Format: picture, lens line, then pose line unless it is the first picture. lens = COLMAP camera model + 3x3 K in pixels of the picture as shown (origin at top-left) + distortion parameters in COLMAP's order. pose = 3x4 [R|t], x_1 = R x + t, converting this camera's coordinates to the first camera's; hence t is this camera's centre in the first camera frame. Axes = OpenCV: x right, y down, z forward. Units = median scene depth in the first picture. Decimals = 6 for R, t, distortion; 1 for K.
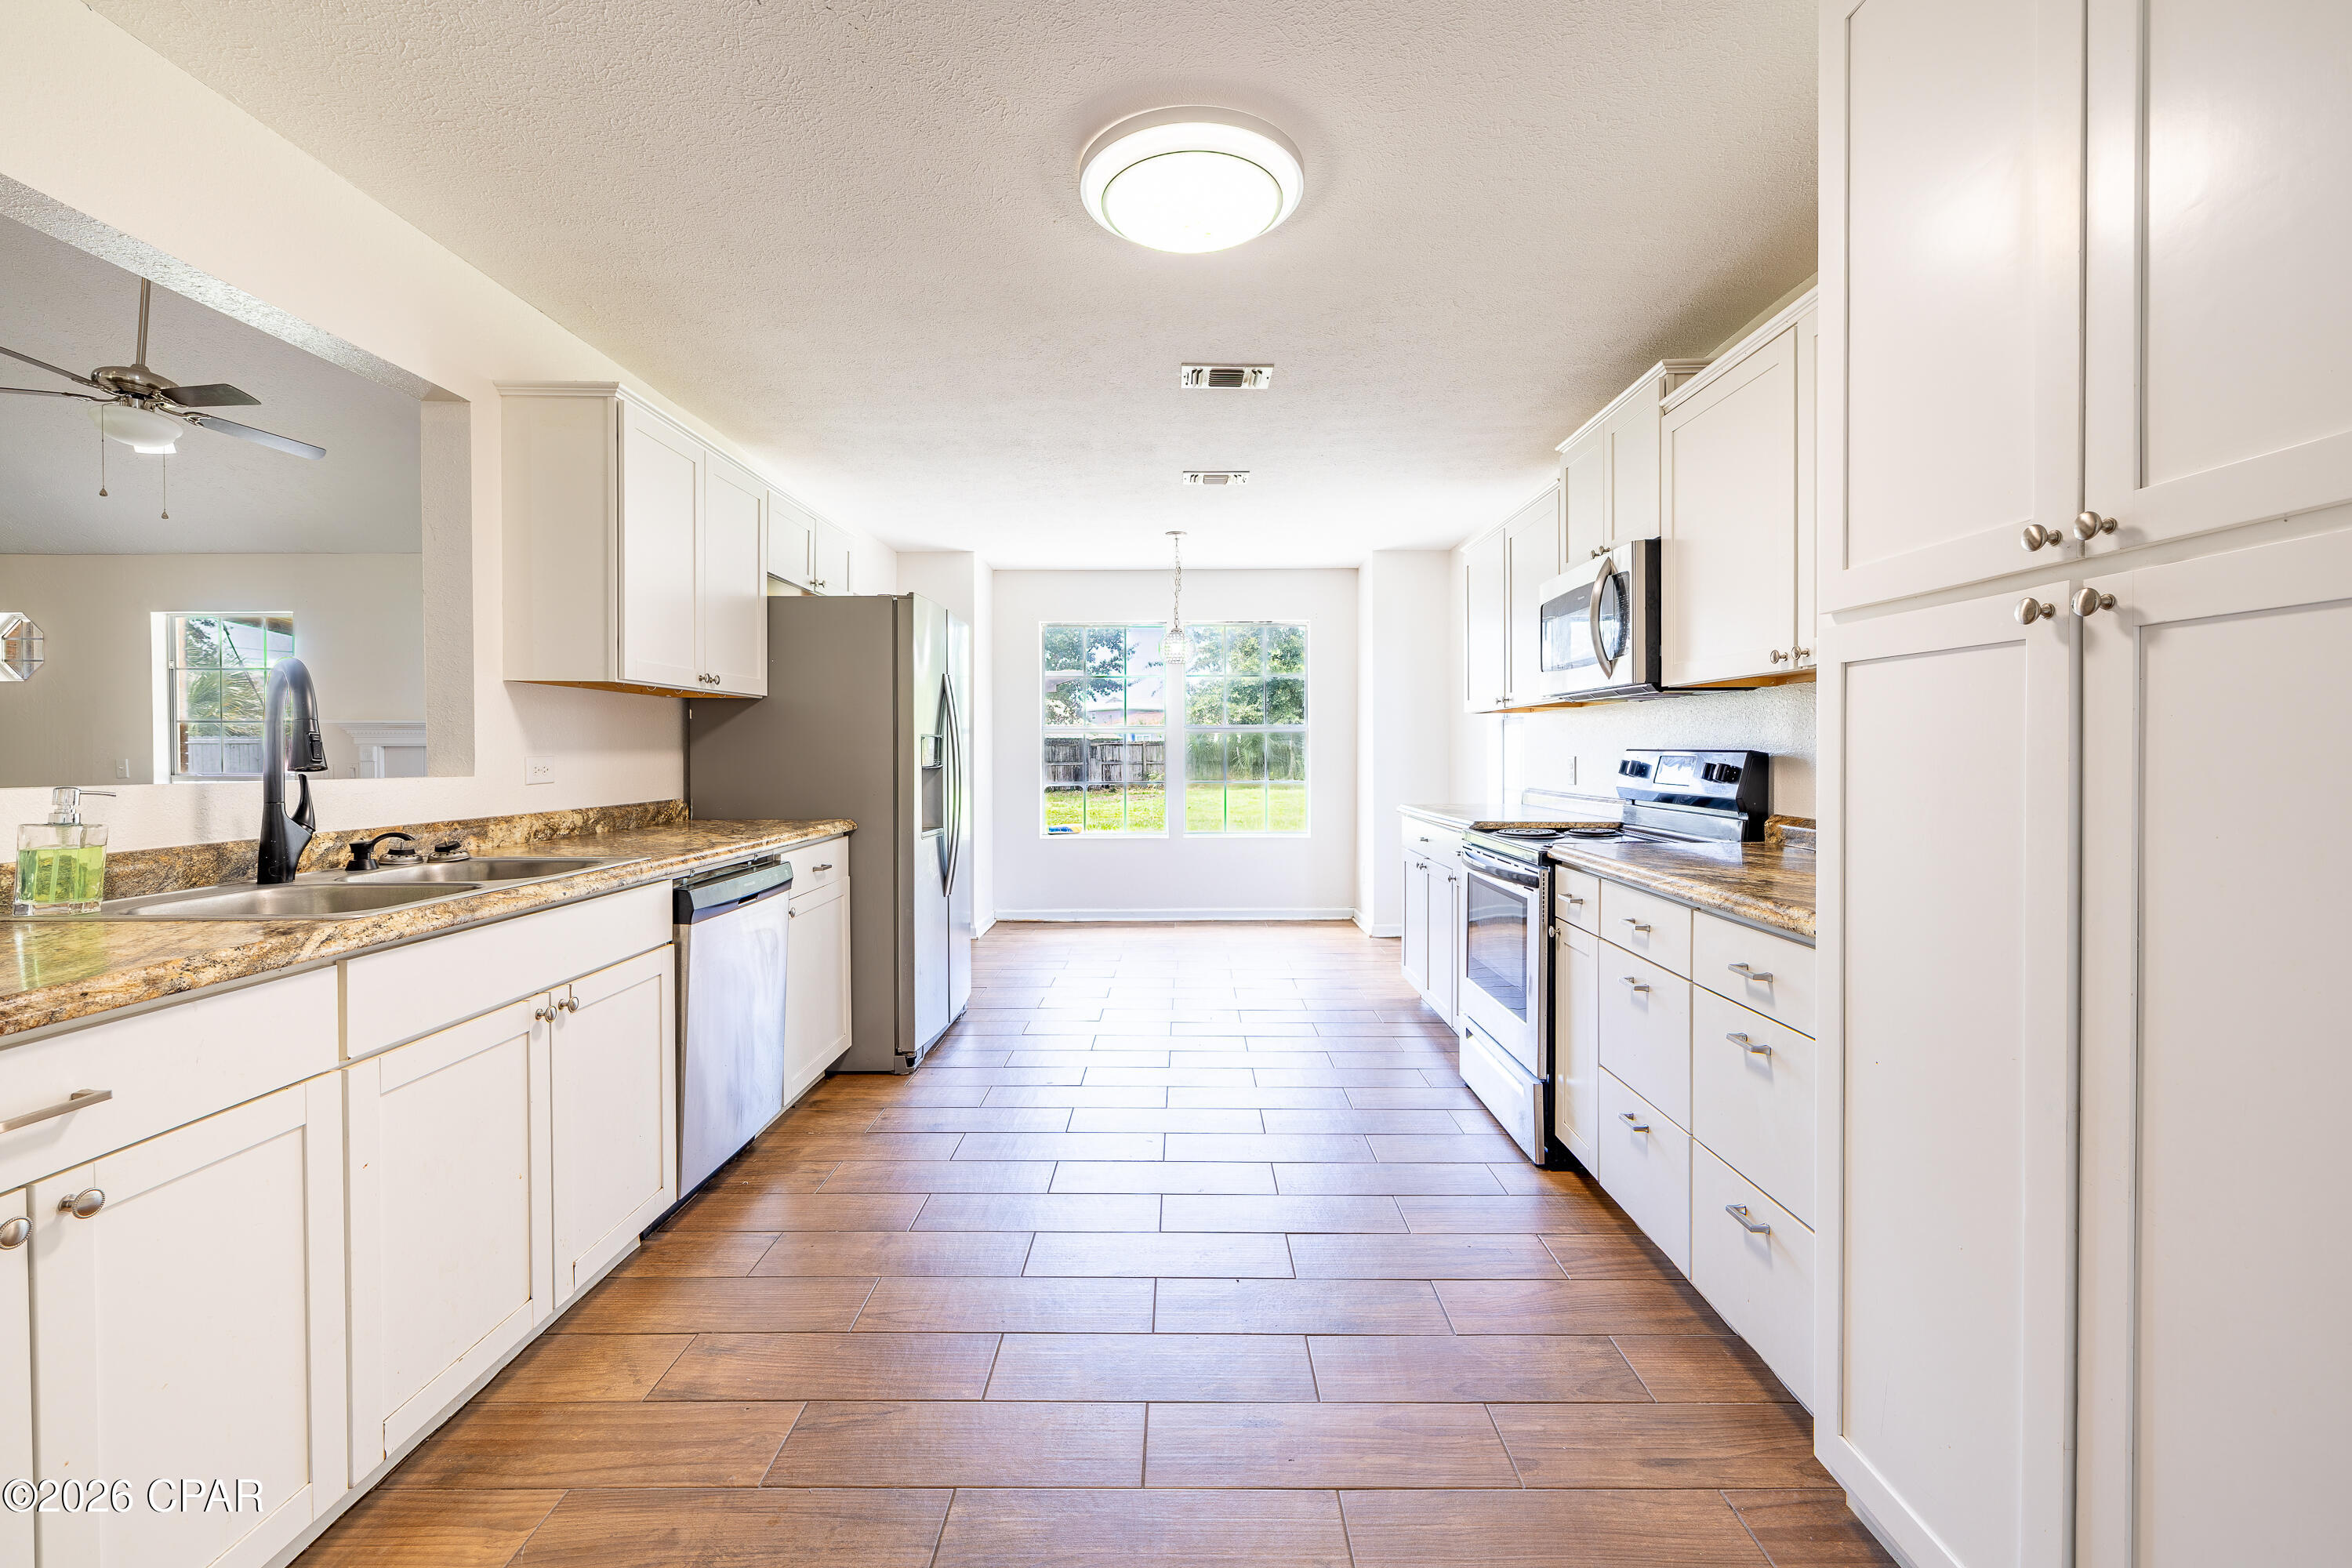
lens RADIAL K [[983.1, 0, 1178.5], [0, 983.1, 764.8], [0, 0, 1]] dist [-0.001343, -0.000379]
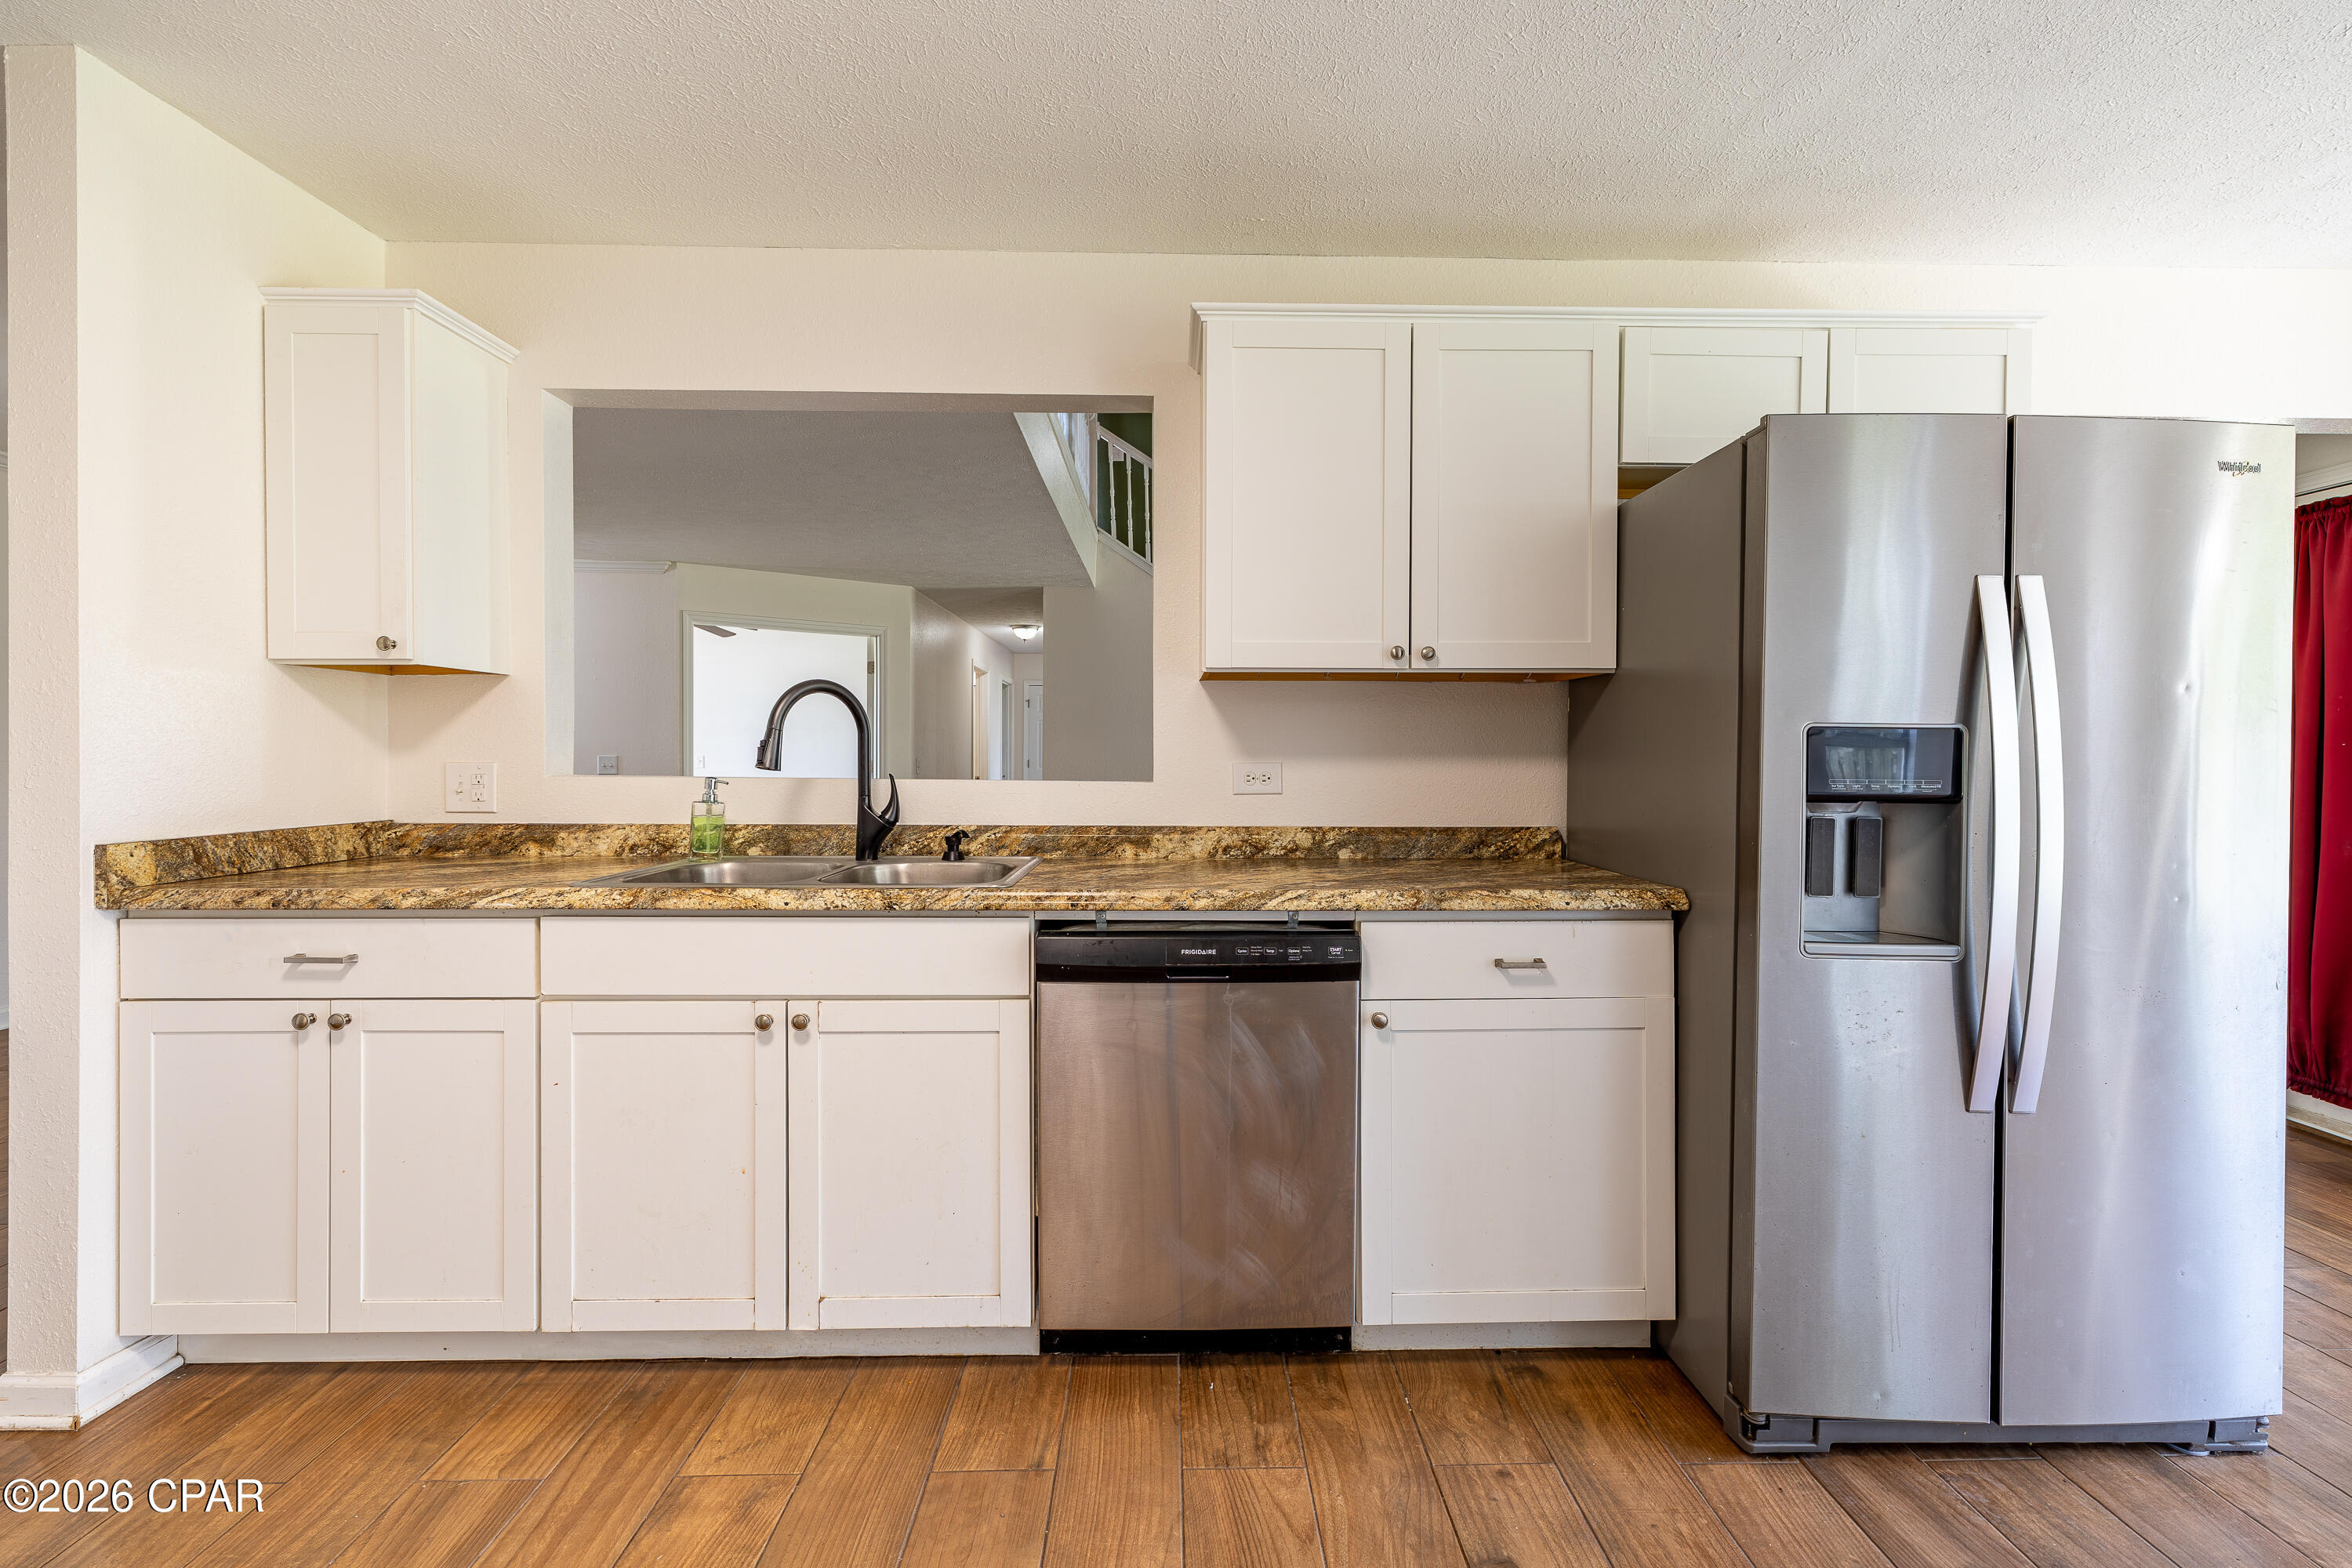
lens RADIAL K [[983.1, 0, 1177.3], [0, 983.1, 767.0], [0, 0, 1]] dist [-0.001343, -0.000379]
pose [[0.031509, 0.009835, -0.999455, 0.235439], [-0.019780, 0.999762, 0.009214, -0.012207], [0.999308, 0.019479, 0.031696, 0.927939]]
